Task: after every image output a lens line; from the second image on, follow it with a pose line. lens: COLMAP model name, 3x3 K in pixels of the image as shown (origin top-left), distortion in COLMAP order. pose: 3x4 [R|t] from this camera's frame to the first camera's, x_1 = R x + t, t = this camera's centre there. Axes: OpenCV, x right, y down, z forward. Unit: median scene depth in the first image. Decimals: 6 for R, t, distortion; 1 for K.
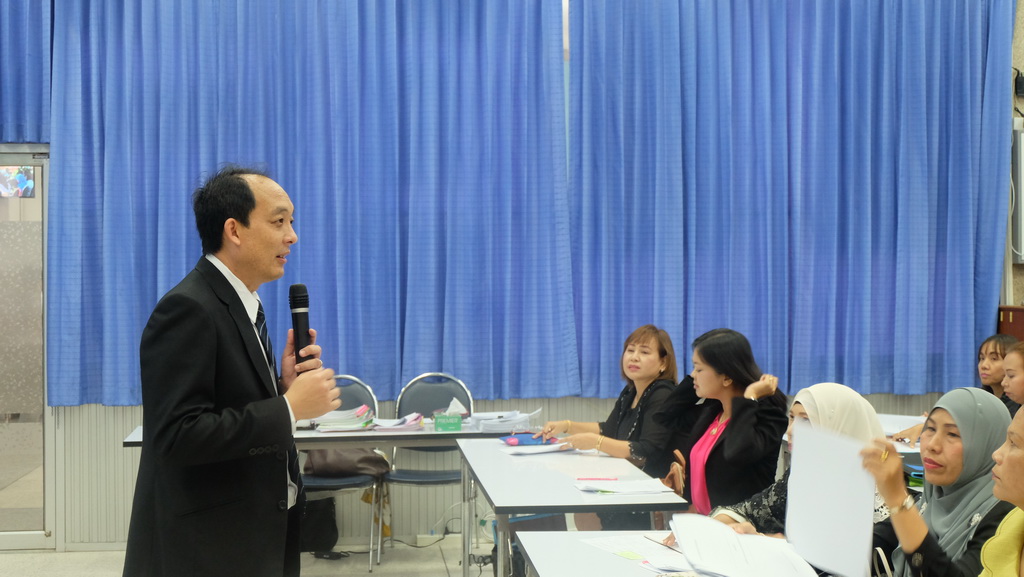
lens RADIAL K [[1527.8, 0, 518.3], [0, 1527.8, 291.2], [0, 0, 1]] dist [0.038004, 0.000000]
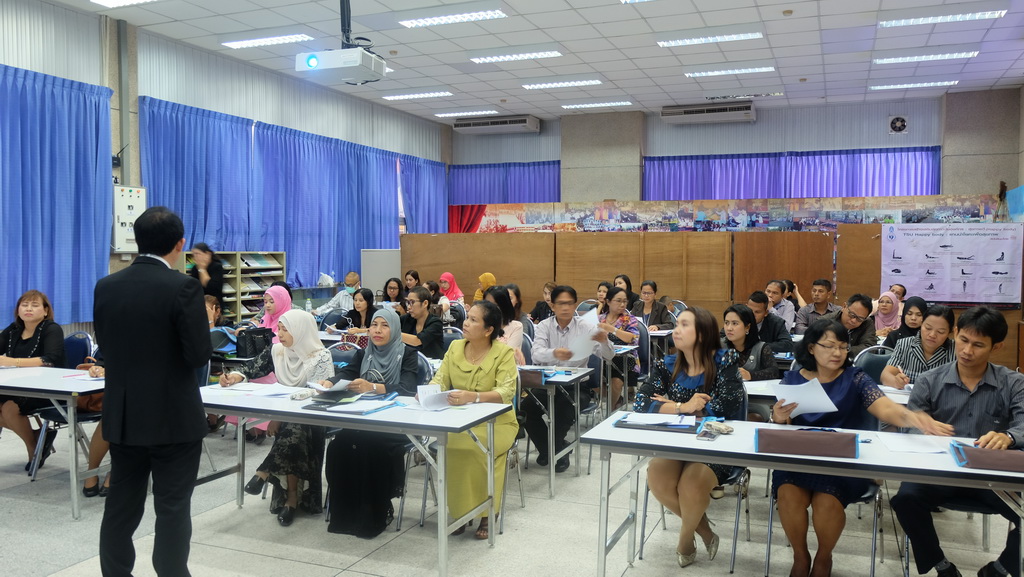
lens RADIAL K [[829.2, 0, 526.8], [0, 829.2, 280.5], [0, 0, 1]] dist [-0.031793, 0.025465]
pose [[0.462753, -0.023595, 0.886173, -0.360069], [0.004088, 0.999692, 0.024483, -0.007453], [-0.886478, -0.007706, 0.462707, 0.050512]]
